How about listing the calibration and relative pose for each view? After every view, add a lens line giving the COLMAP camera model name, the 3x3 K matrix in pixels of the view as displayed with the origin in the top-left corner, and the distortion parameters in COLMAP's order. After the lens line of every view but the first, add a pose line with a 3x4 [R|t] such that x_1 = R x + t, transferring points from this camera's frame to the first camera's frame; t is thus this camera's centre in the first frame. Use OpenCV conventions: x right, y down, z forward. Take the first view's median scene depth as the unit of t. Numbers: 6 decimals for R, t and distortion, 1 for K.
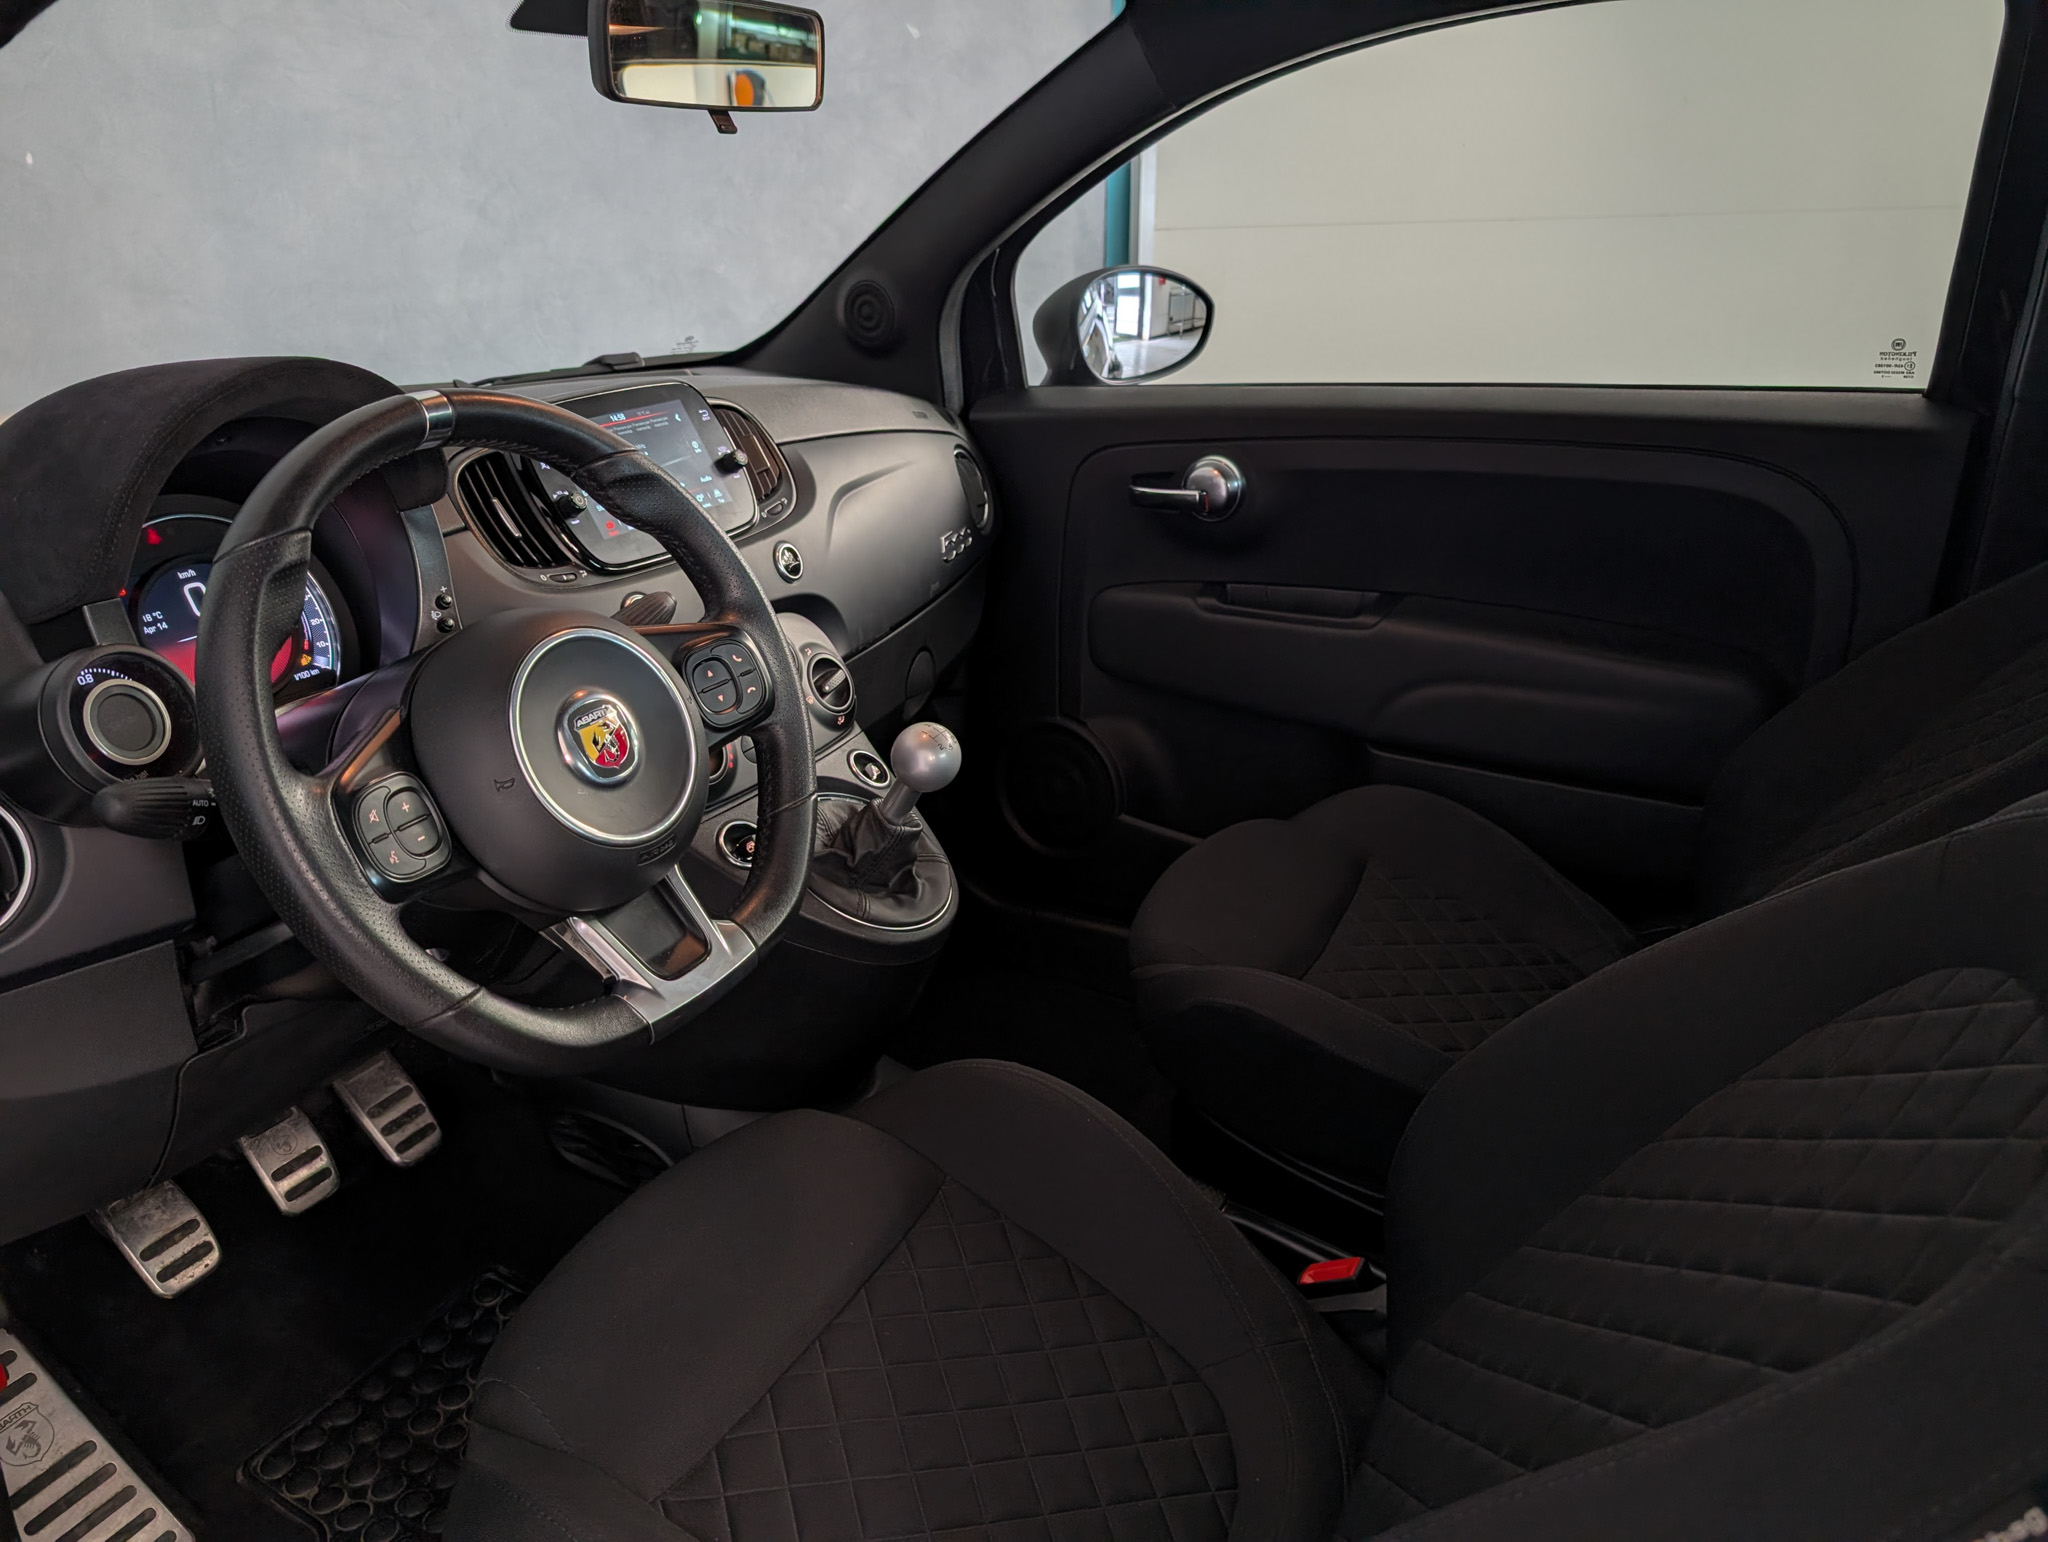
lens RADIAL K [[1459.3, 0, 1024.0], [0, 1459.3, 771.0], [0, 0, 1]] dist [0.039266, -0.029663]
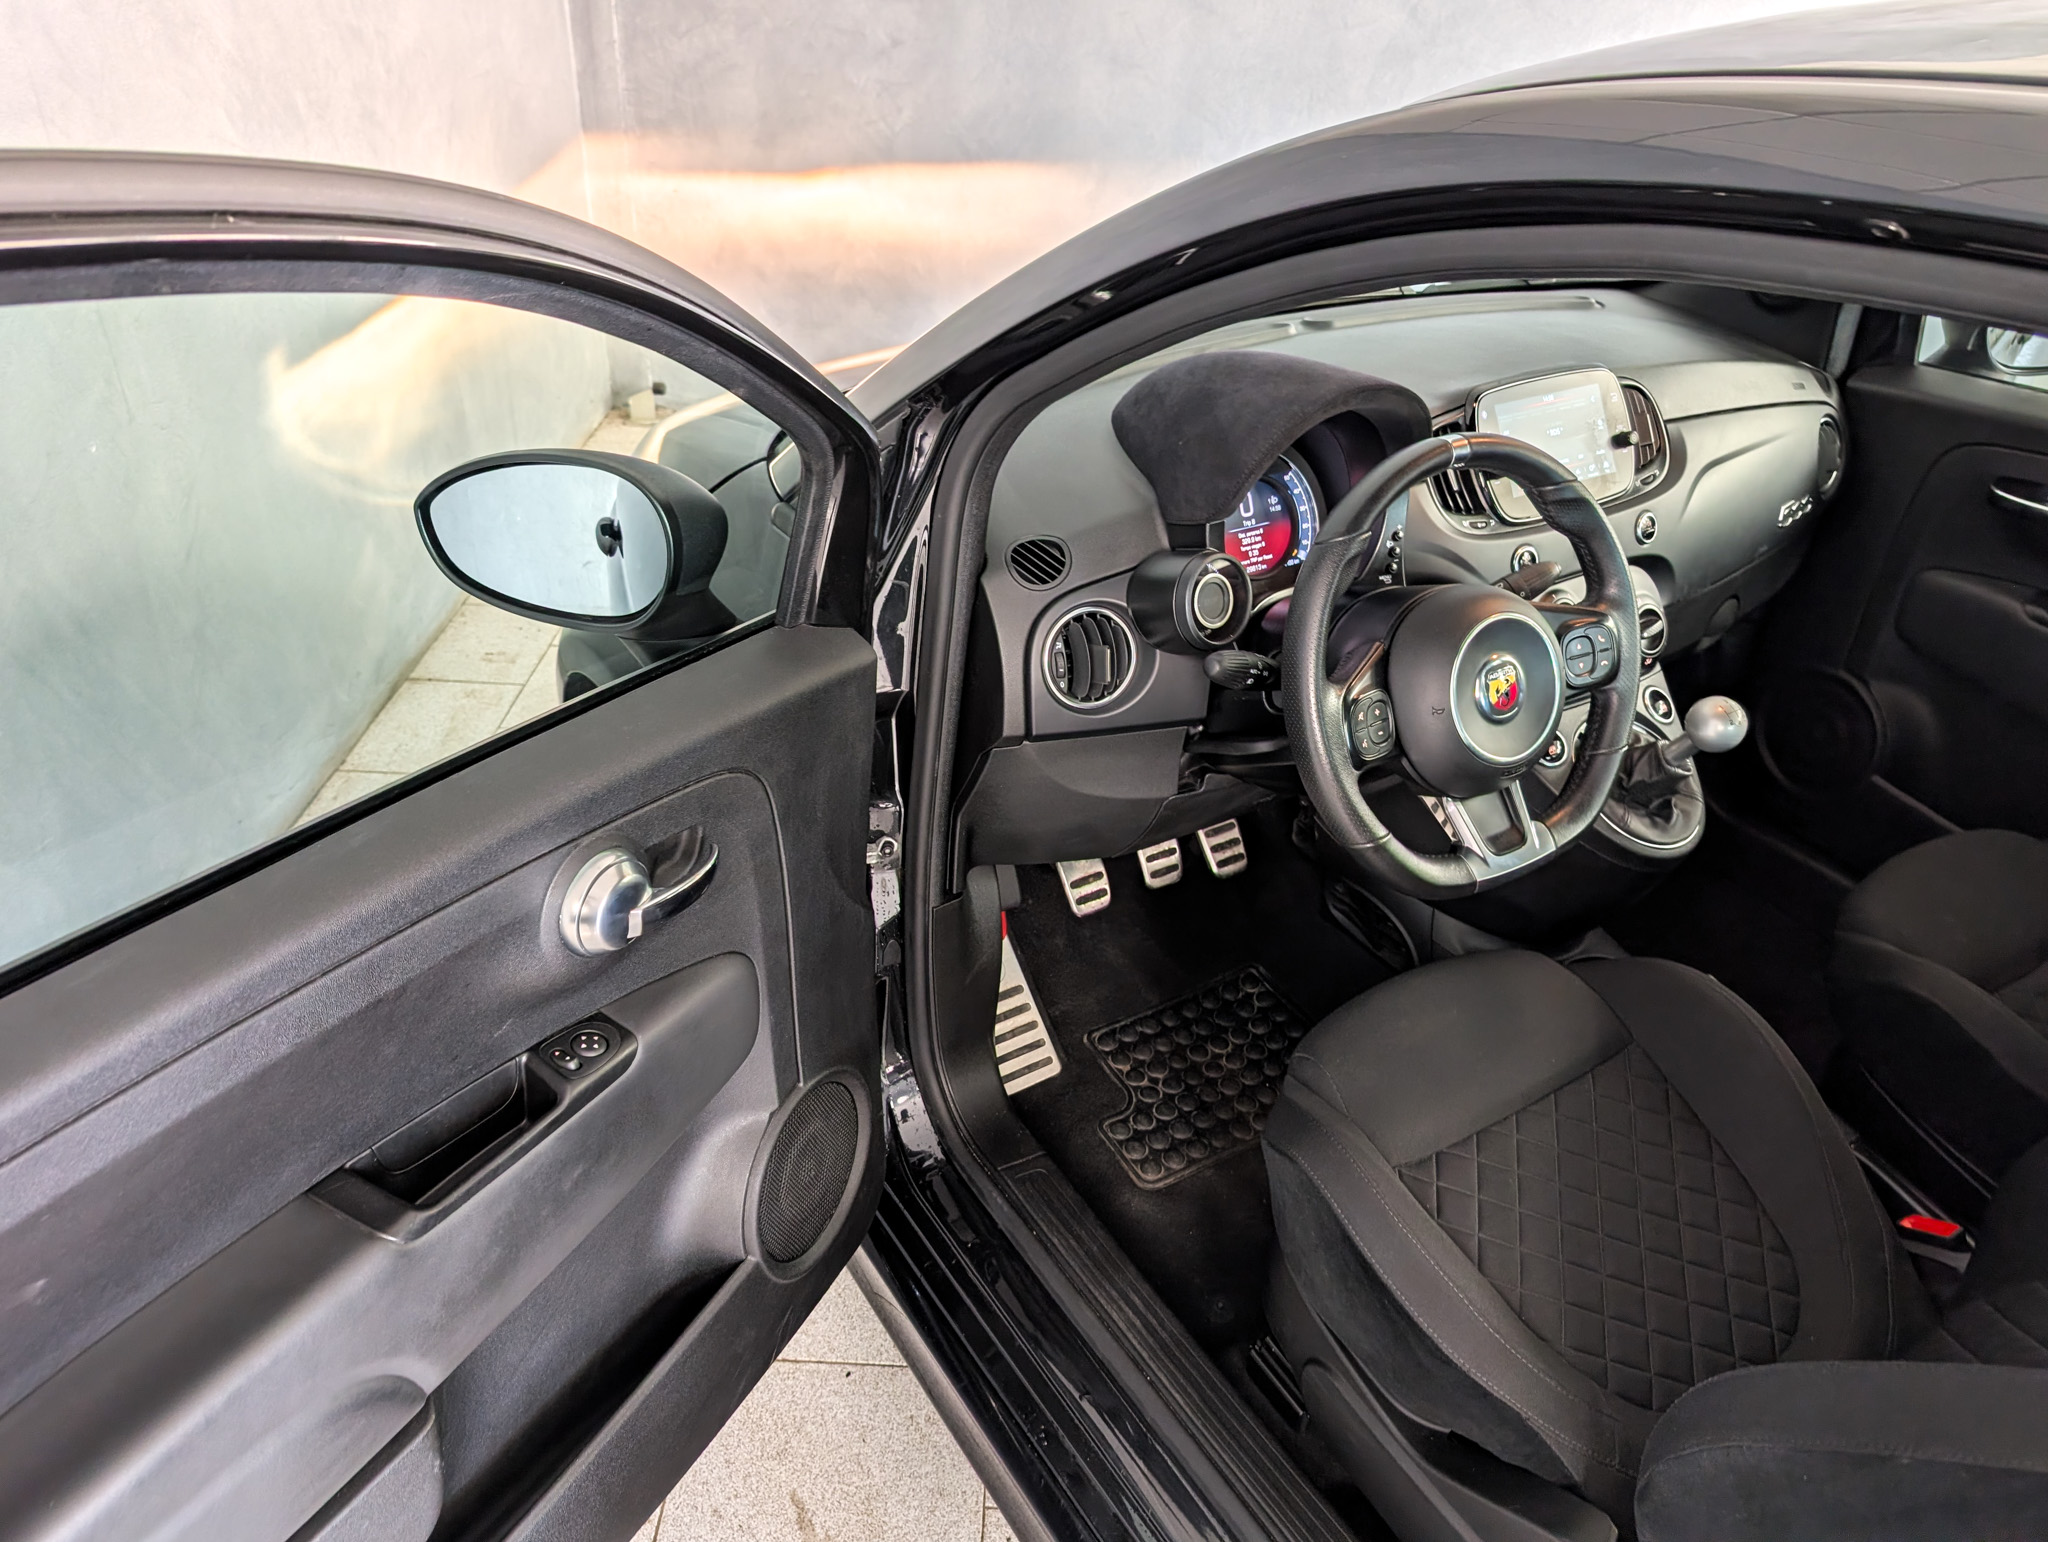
lens RADIAL K [[1464.3, 0, 1066.4], [0, 1464.3, 754.0], [0, 0, 1]] dist [0.008023, 0.002110]
pose [[0.870420, 0.295406, -0.393832, -0.045206], [-0.231023, 0.951510, 0.203120, -0.102713], [0.434738, -0.085815, 0.896459, -0.333356]]
